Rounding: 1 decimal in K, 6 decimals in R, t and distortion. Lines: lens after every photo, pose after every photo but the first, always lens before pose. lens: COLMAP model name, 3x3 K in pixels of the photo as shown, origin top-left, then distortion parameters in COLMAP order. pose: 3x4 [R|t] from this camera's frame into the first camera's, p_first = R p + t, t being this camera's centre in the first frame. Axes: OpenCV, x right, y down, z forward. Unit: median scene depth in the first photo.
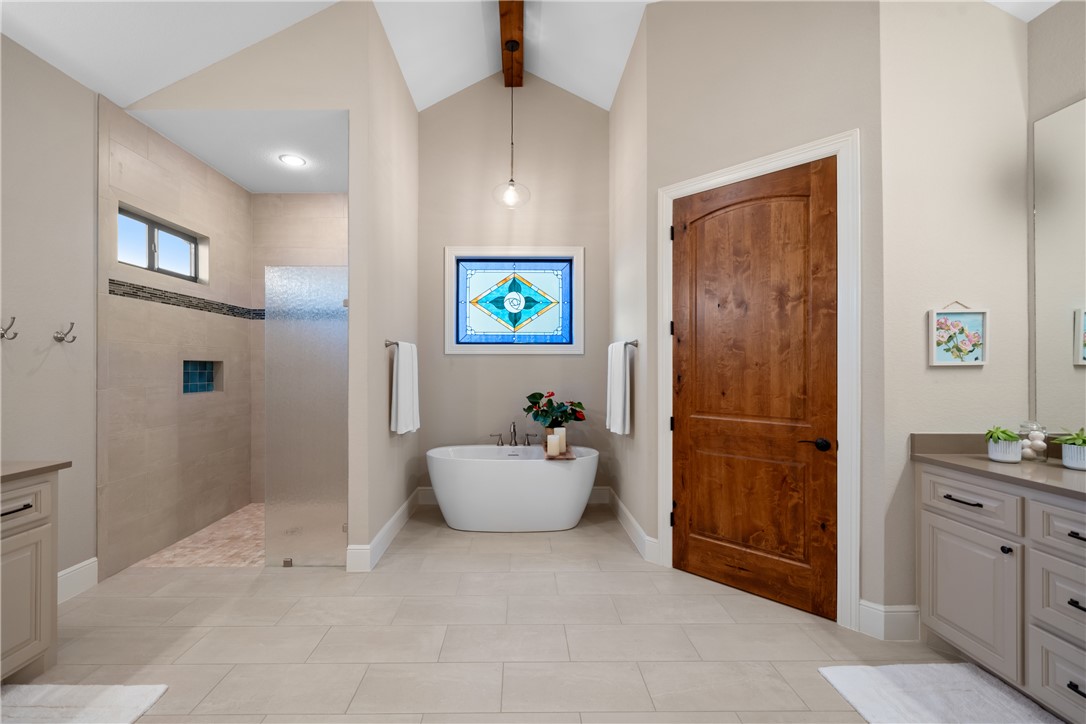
lens RADIAL K [[444.1, 0, 540.2], [0, 444.1, 364.0], [0, 0, 1]] dist [-0.000758, 0.000218]
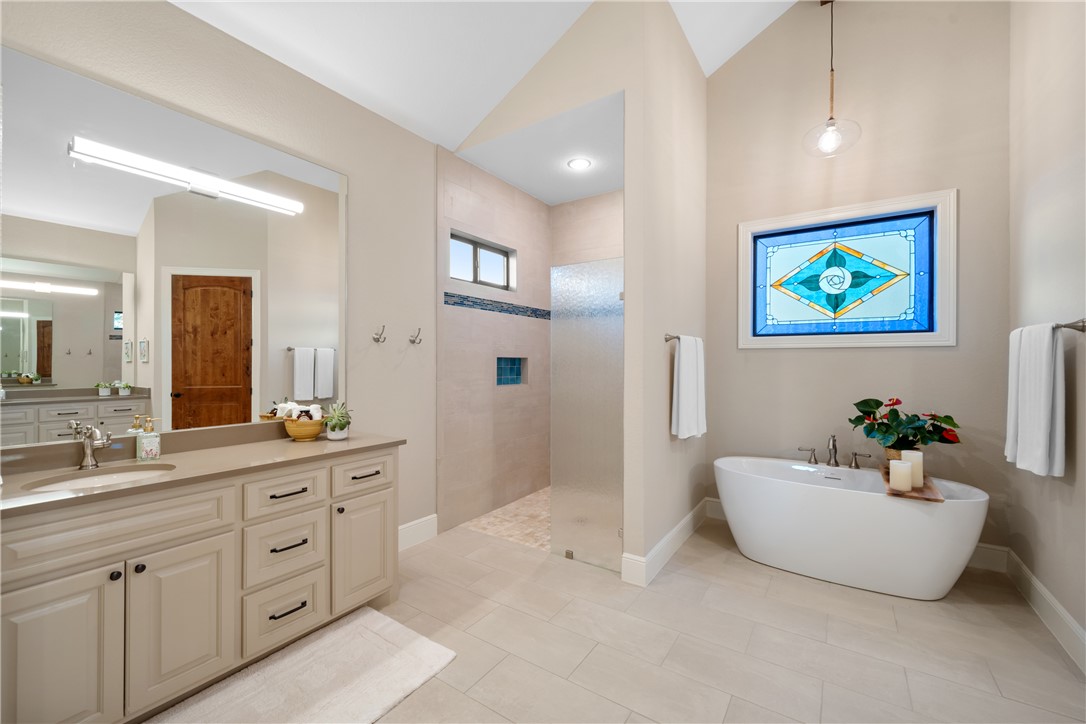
lens RADIAL K [[444.1, 0, 540.3], [0, 444.1, 361.9], [0, 0, 1]] dist [-0.000758, 0.000218]
pose [[0.799778, 0.002872, -0.600290, -0.006267], [0.000443, 0.999985, 0.005374, -0.001880], [0.600296, -0.004563, 0.799765, 0.114117]]
